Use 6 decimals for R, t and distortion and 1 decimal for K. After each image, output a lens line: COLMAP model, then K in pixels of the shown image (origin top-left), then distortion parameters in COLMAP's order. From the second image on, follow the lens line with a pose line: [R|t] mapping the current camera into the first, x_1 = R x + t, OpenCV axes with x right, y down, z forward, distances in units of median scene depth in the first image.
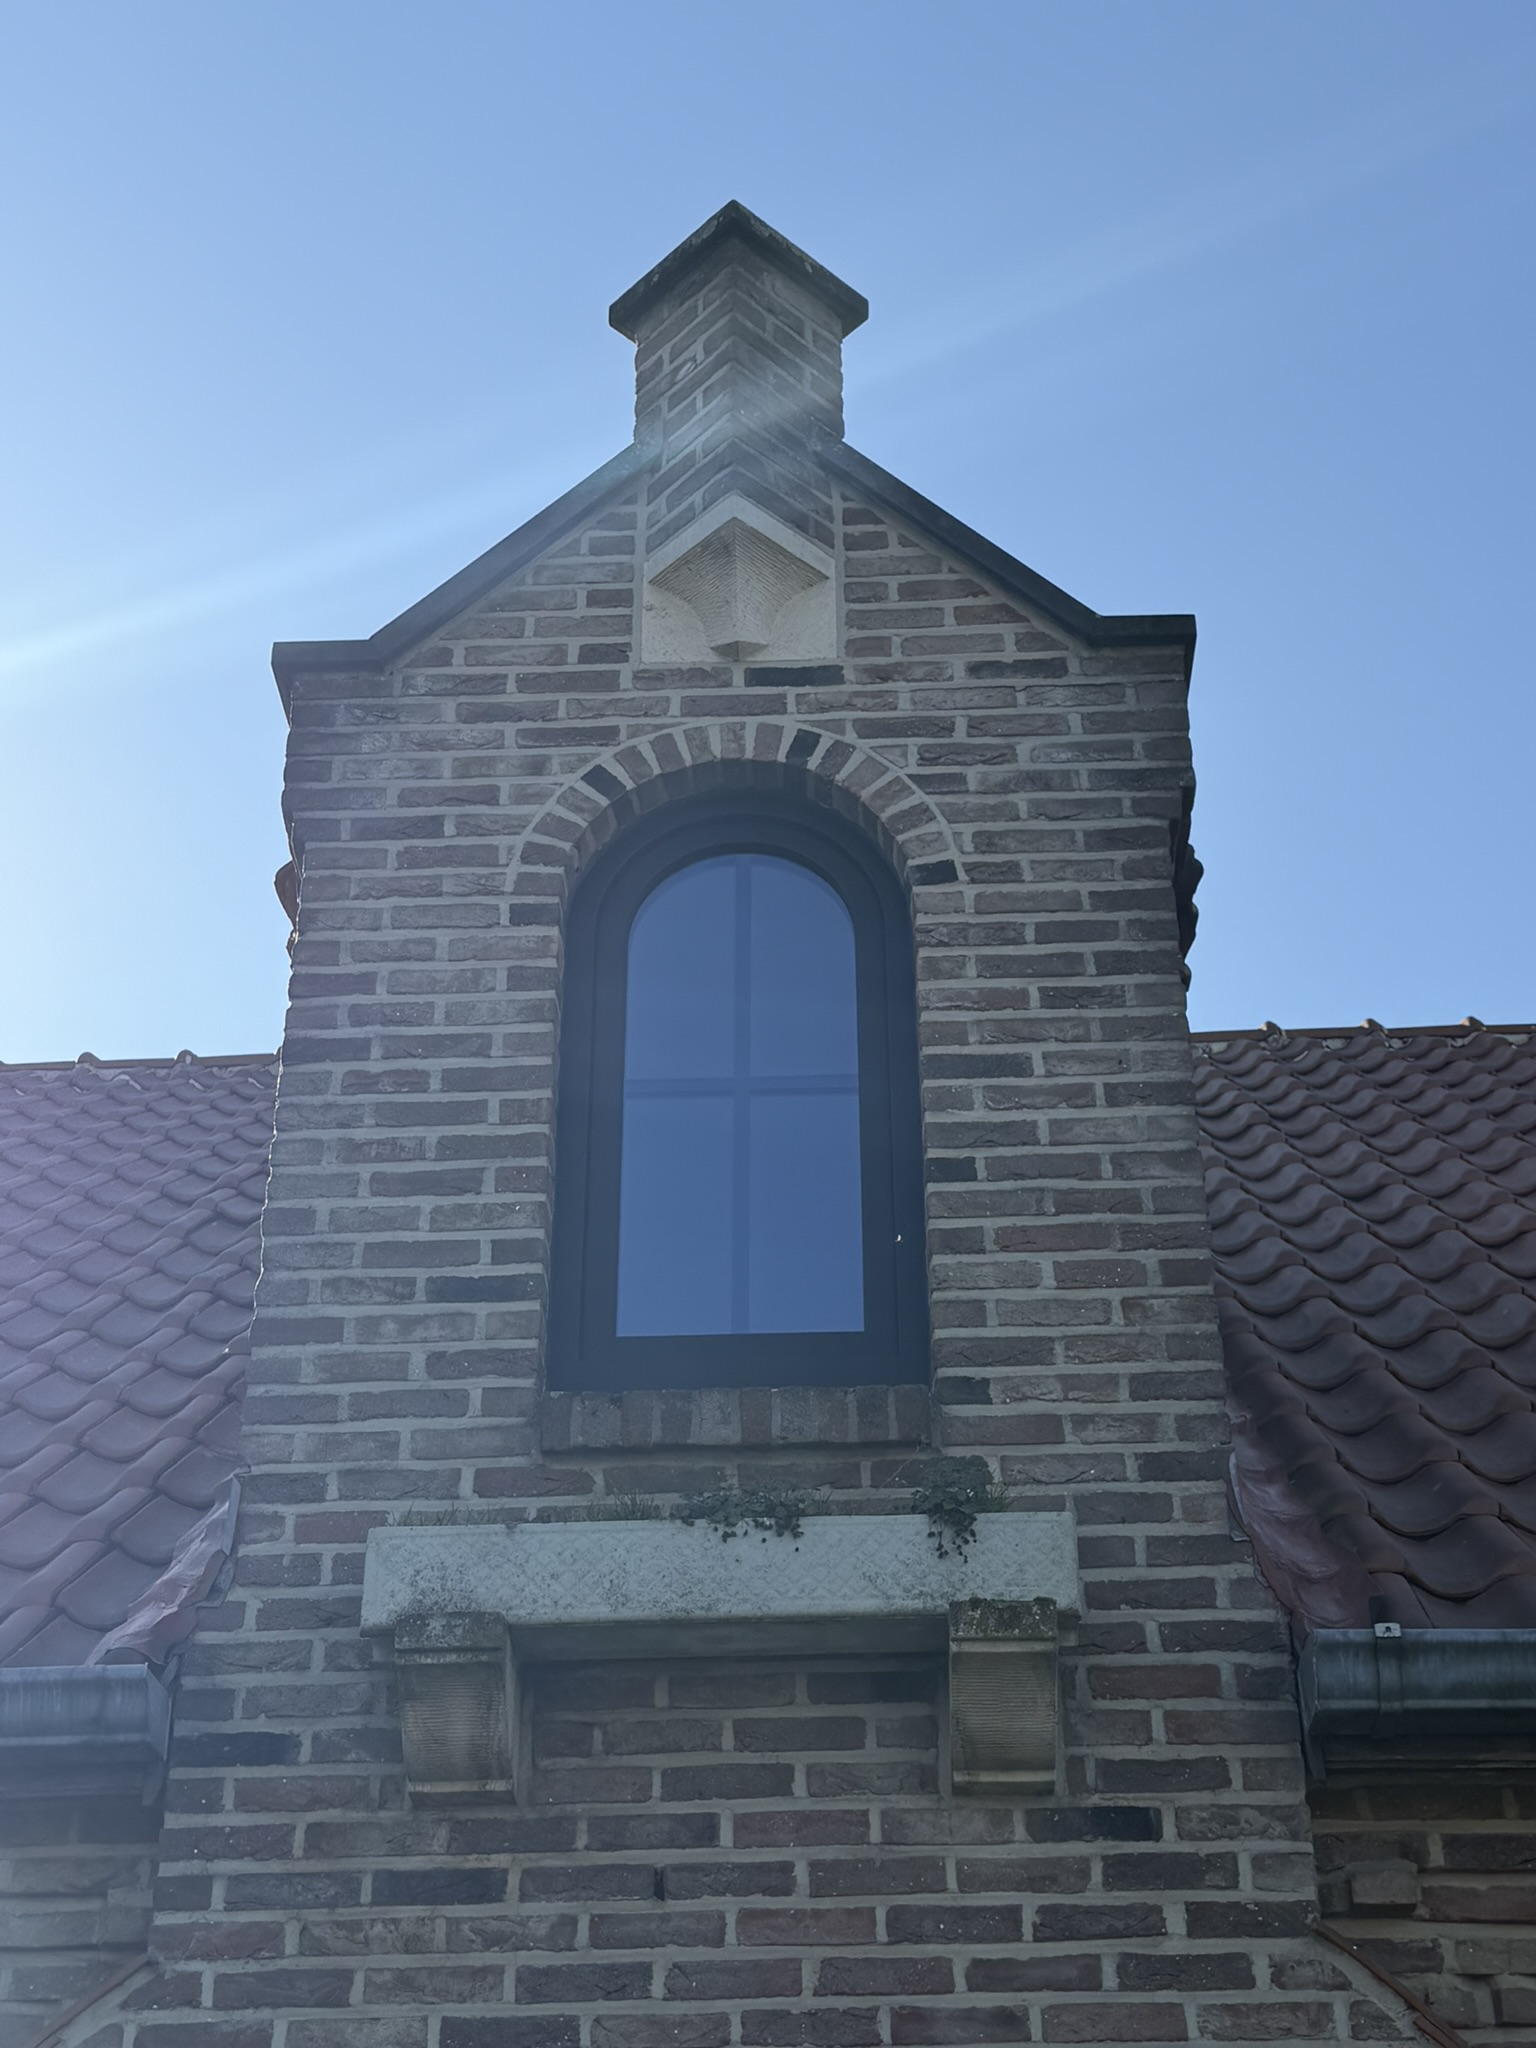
lens RADIAL K [[2779.3, 0, 777.9], [0, 2779.3, 1027.2], [0, 0, 1]] dist [0.106271, 0.000000]
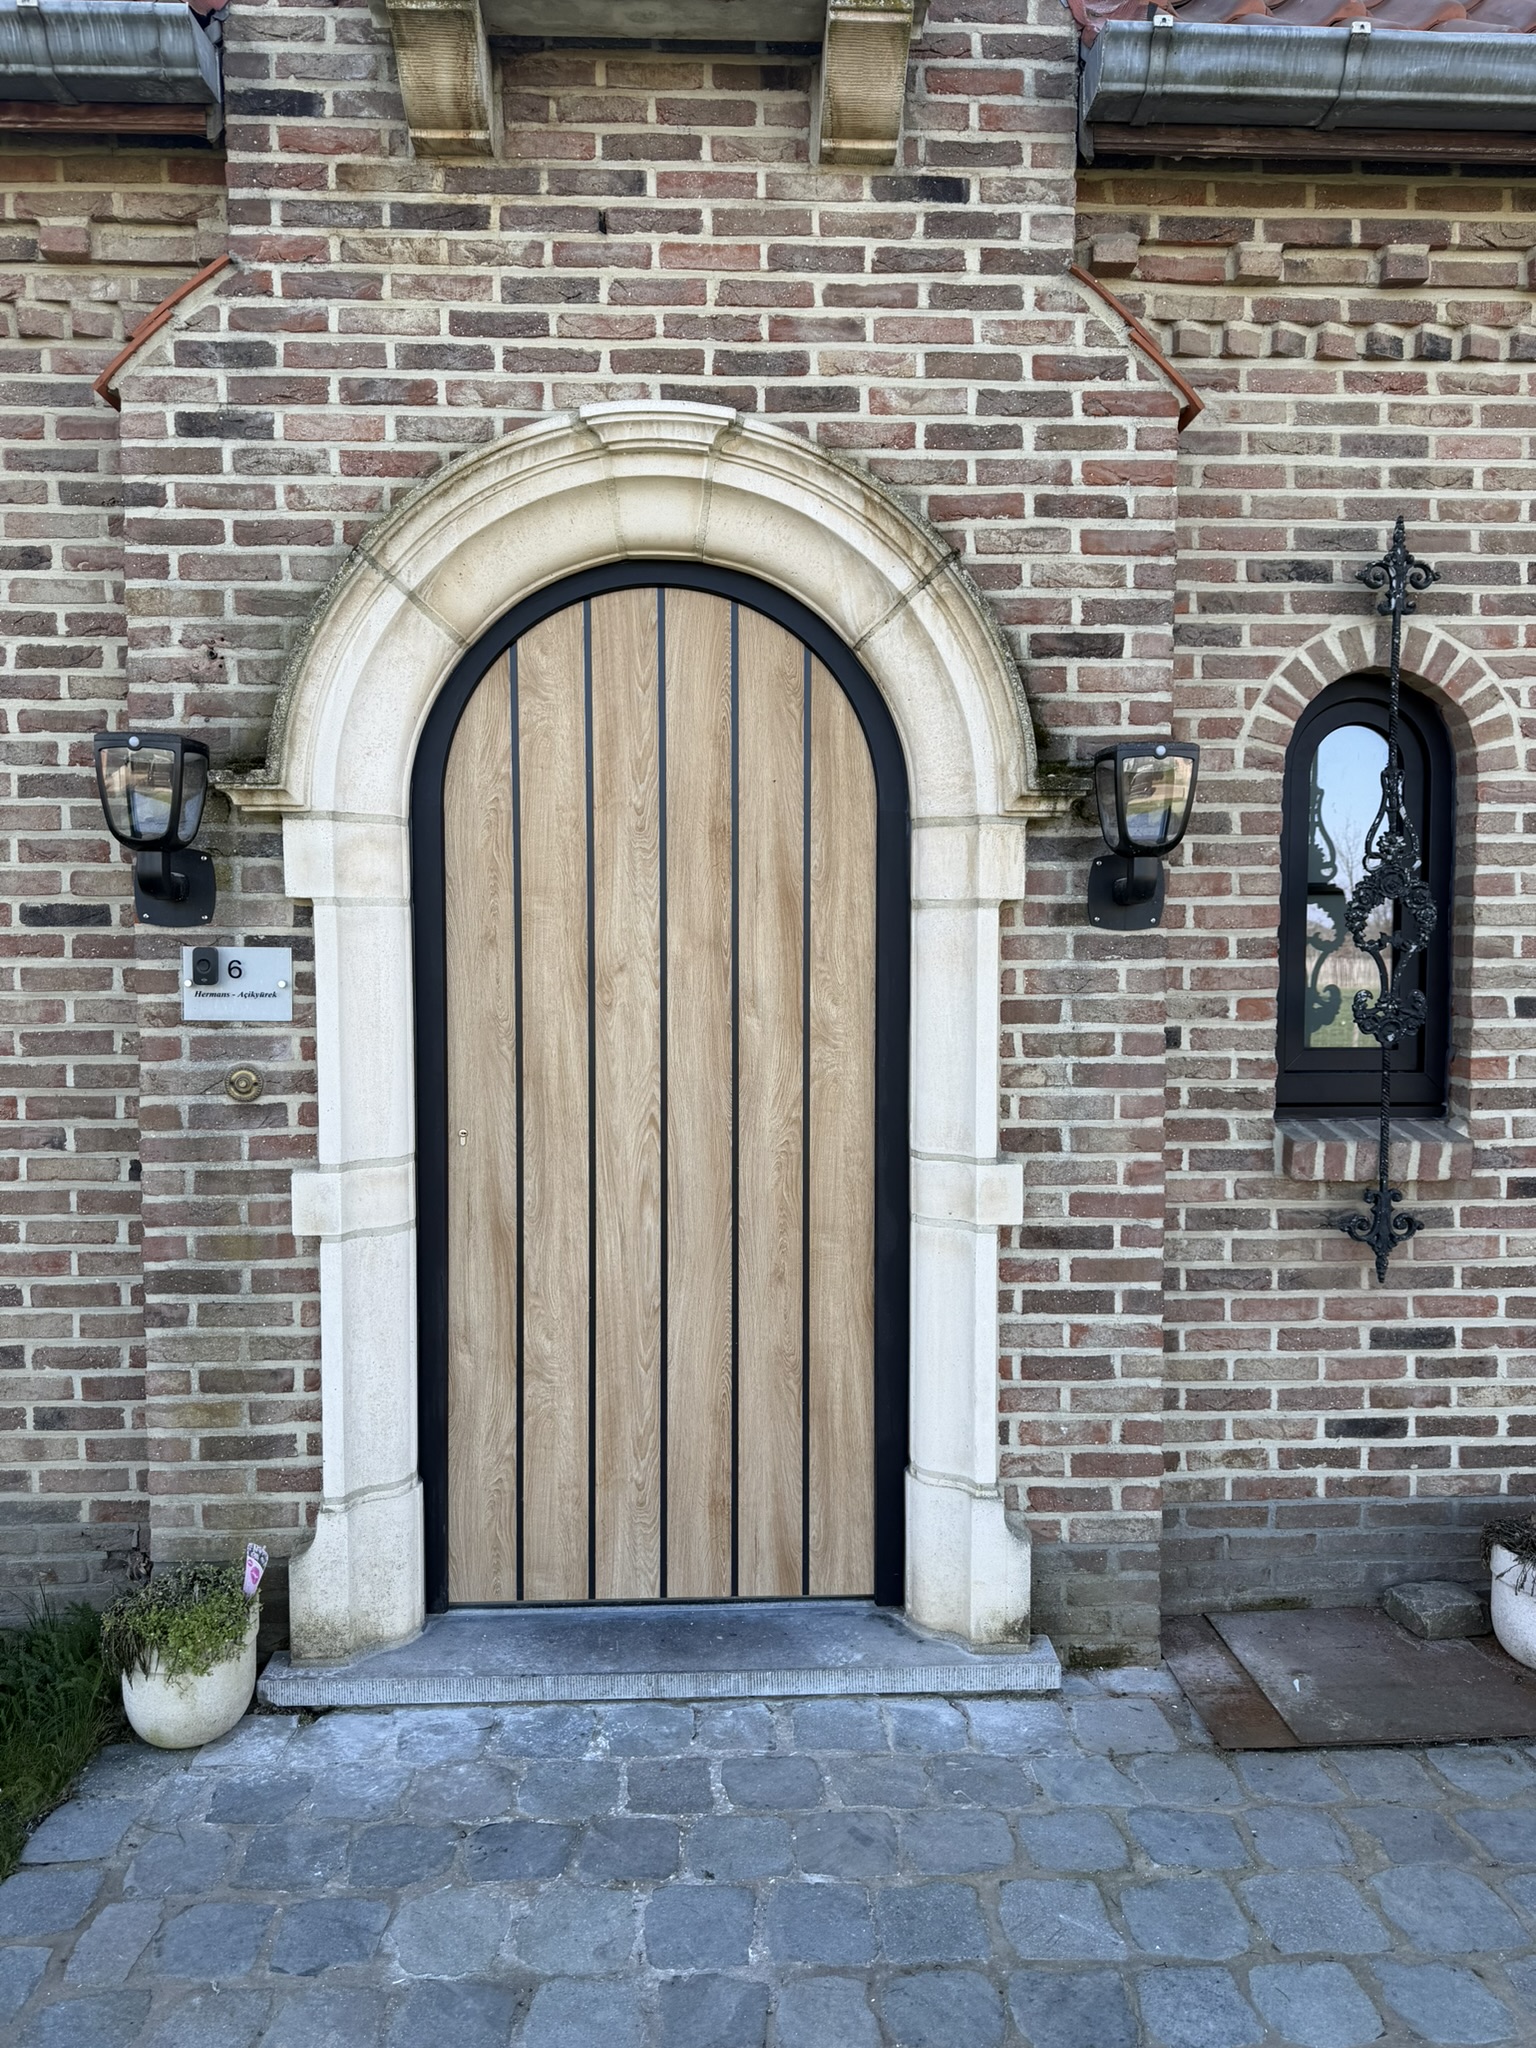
lens RADIAL K [[1464.1, 0, 777.1], [0, 1464.1, 1032.2], [0, 0, 1]] dist [0.036944, -0.047934]
pose [[0.996862, 0.001868, 0.079138, -0.012258], [-0.048844, 0.801243, 0.596343, 0.169337], [-0.062295, -0.598337, 0.798820, 0.165406]]
